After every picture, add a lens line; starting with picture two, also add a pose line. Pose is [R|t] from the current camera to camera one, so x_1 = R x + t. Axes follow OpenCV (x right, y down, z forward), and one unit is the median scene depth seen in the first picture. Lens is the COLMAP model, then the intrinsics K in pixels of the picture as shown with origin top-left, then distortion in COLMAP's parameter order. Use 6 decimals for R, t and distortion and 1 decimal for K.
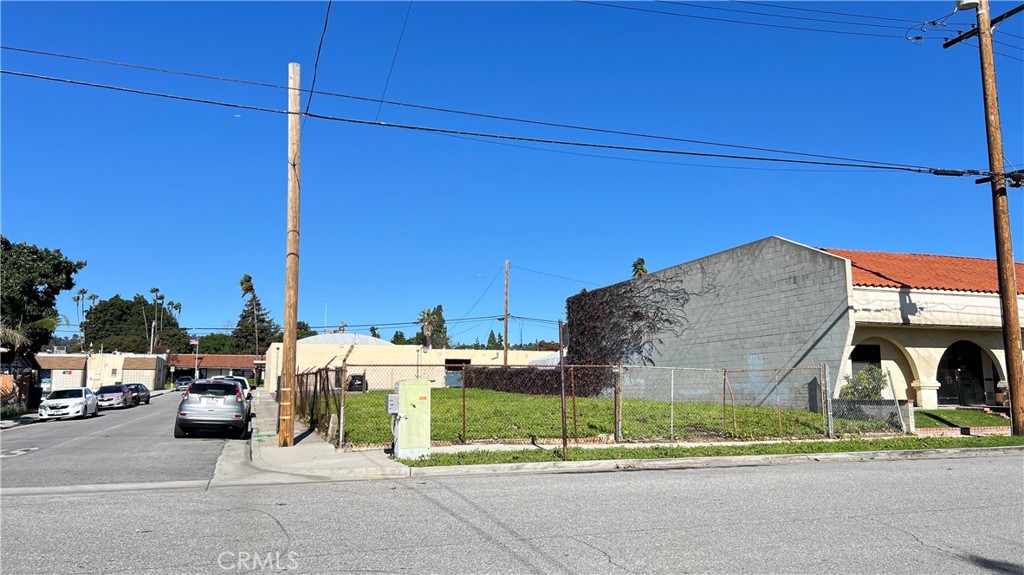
lens RADIAL K [[778.0, 0, 511.2], [0, 778.0, 284.1], [0, 0, 1]] dist [0.055327, -0.054657]
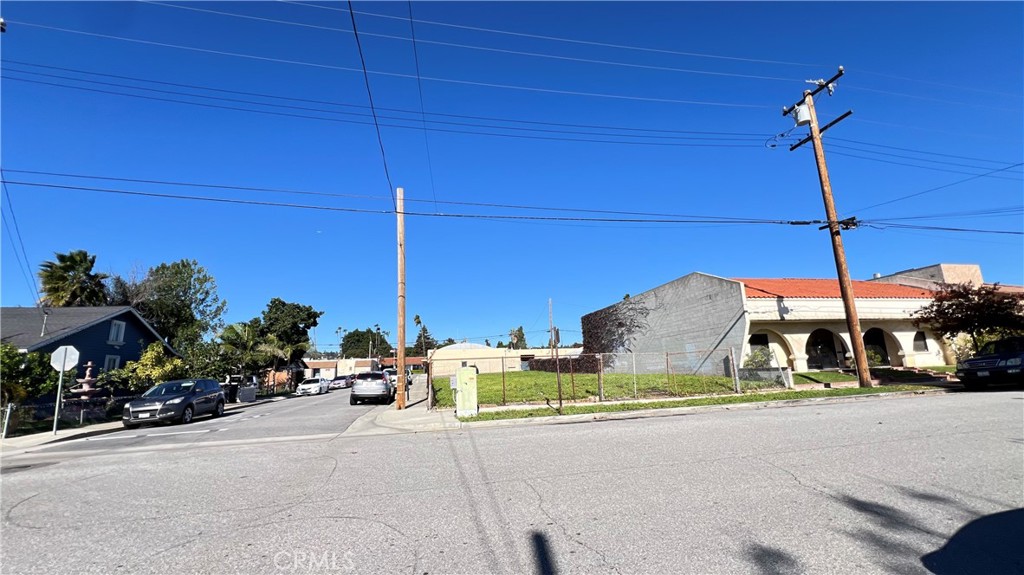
lens RADIAL K [[415.4, 0, 516.9], [0, 415.4, 290.7], [0, 0, 1]] dist [0.000196, 0.000419]
pose [[0.992926, -0.058818, -0.103140, 0.050889], [0.052847, 0.996816, -0.059702, 0.012988], [0.106323, 0.053829, 0.992874, 0.088958]]
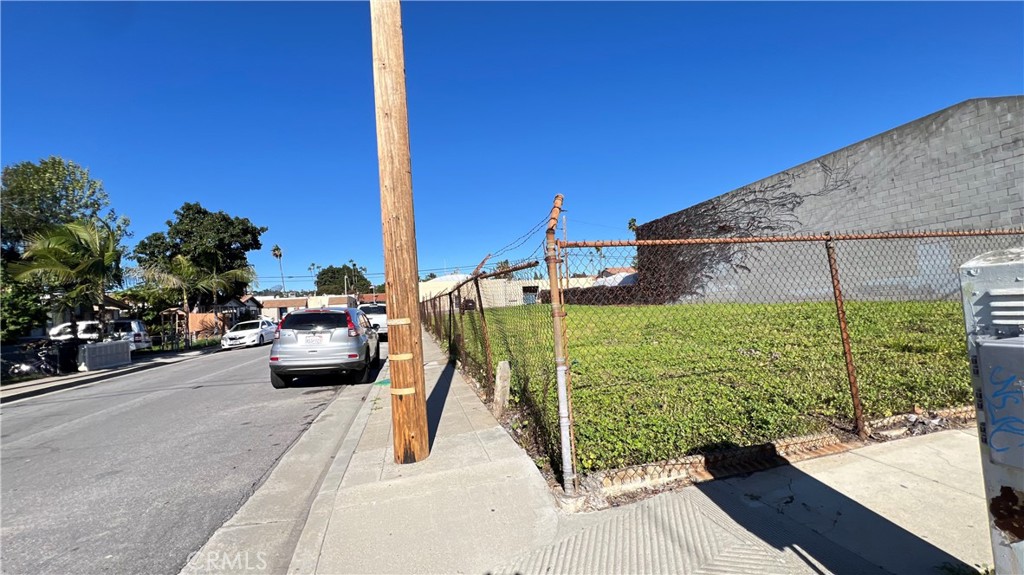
lens RADIAL K [[413.6, 0, 512.0], [0, 413.6, 287.5], [0, 0, 1]] dist [0.000054, -0.000031]
pose [[0.995363, -0.063515, -0.072244, -0.156451], [0.069920, 0.993495, 0.089887, 0.074773], [0.066064, -0.094521, 0.993328, 0.582024]]
